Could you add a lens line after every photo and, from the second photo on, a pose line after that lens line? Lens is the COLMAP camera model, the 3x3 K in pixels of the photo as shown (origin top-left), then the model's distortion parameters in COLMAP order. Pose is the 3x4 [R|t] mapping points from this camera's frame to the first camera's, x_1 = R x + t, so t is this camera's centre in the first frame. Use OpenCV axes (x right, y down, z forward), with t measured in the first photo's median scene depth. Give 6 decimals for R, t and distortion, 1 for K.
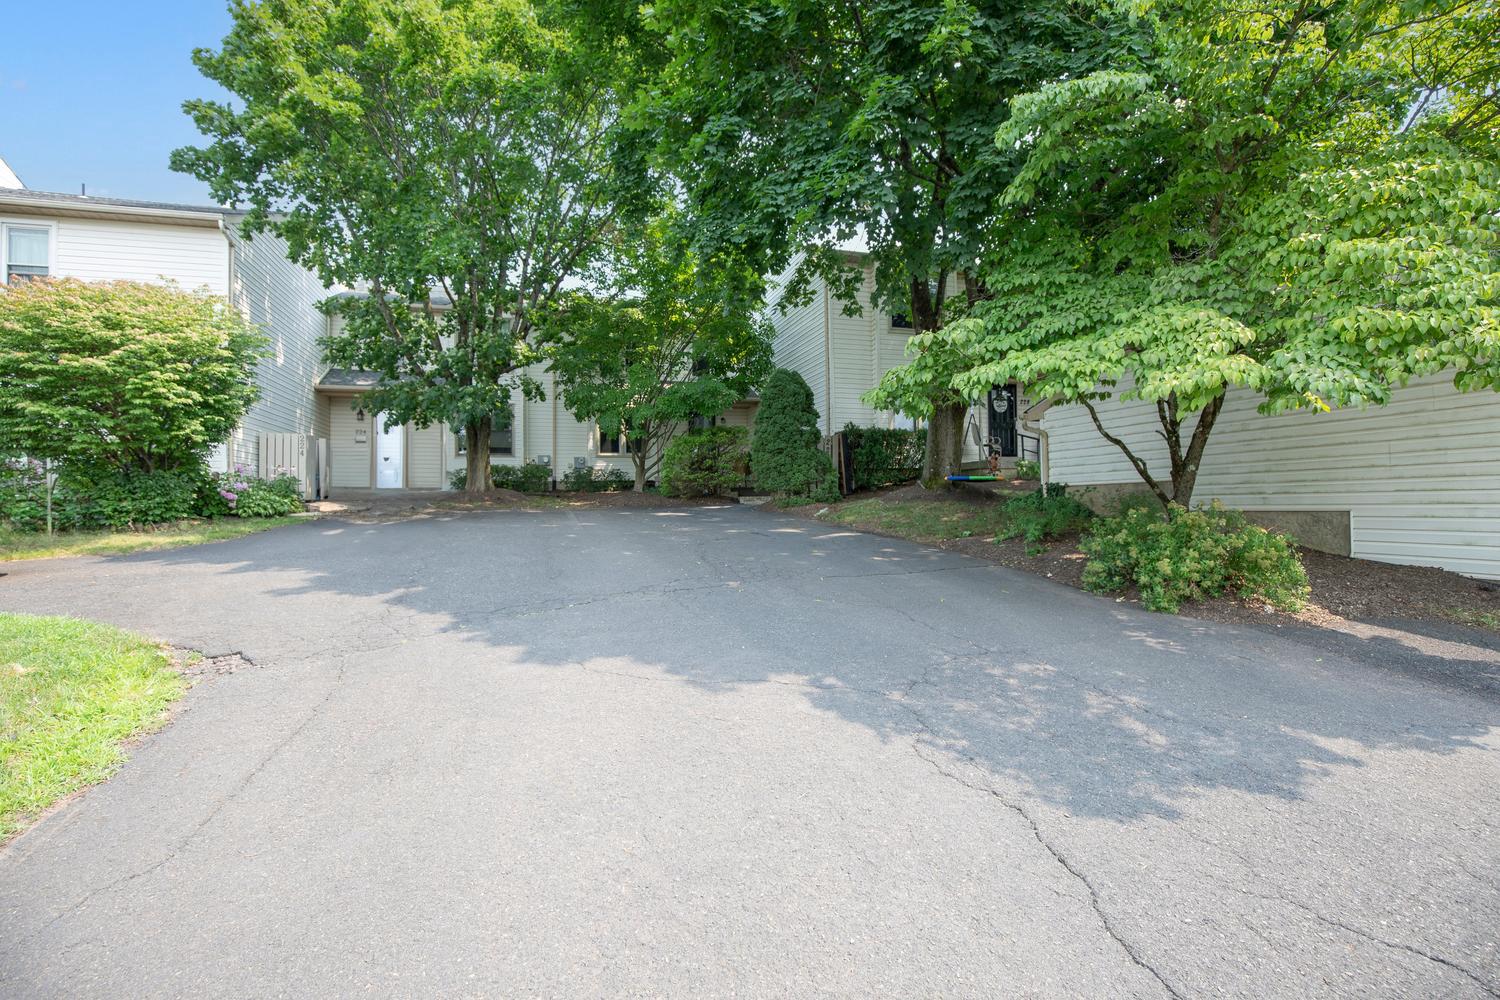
lens RADIAL K [[686.0, 0, 753.6], [0, 686.0, 498.2], [0, 0, 1]] dist [-0.036630, 0.007147]
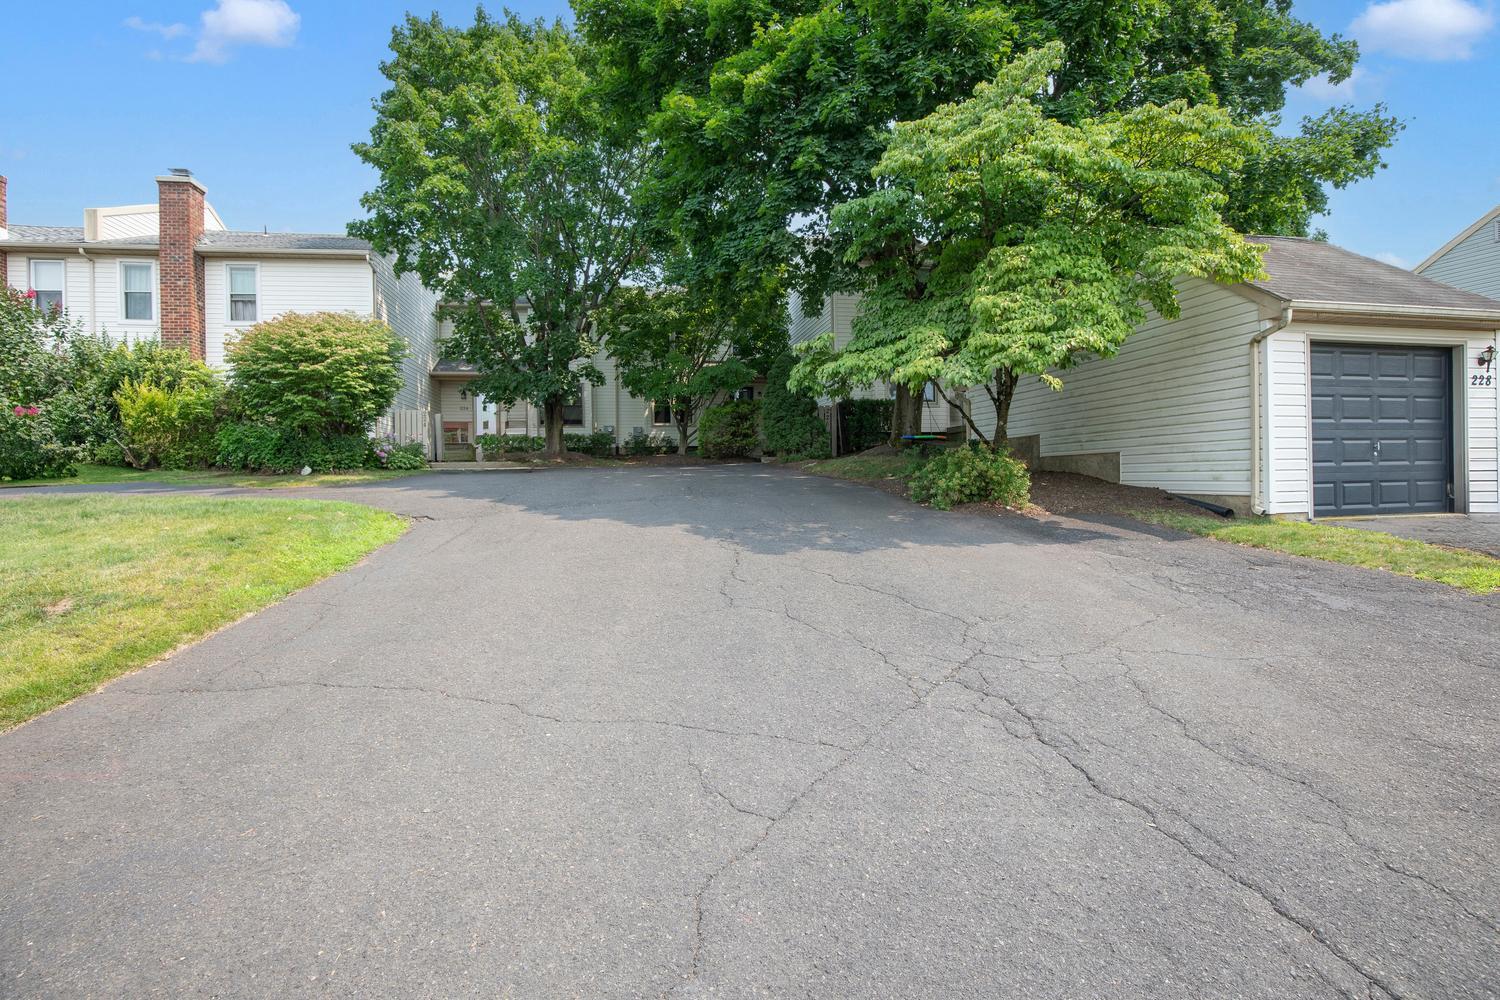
lens RADIAL K [[686.0, 0, 755.4], [0, 686.0, 491.0], [0, 0, 1]] dist [-0.036630, 0.007147]
pose [[0.993552, -0.000557, -0.113374, 0.141114], [0.003990, 0.999540, 0.030055, 0.028207], [0.113305, -0.030314, 0.993098, -0.282078]]
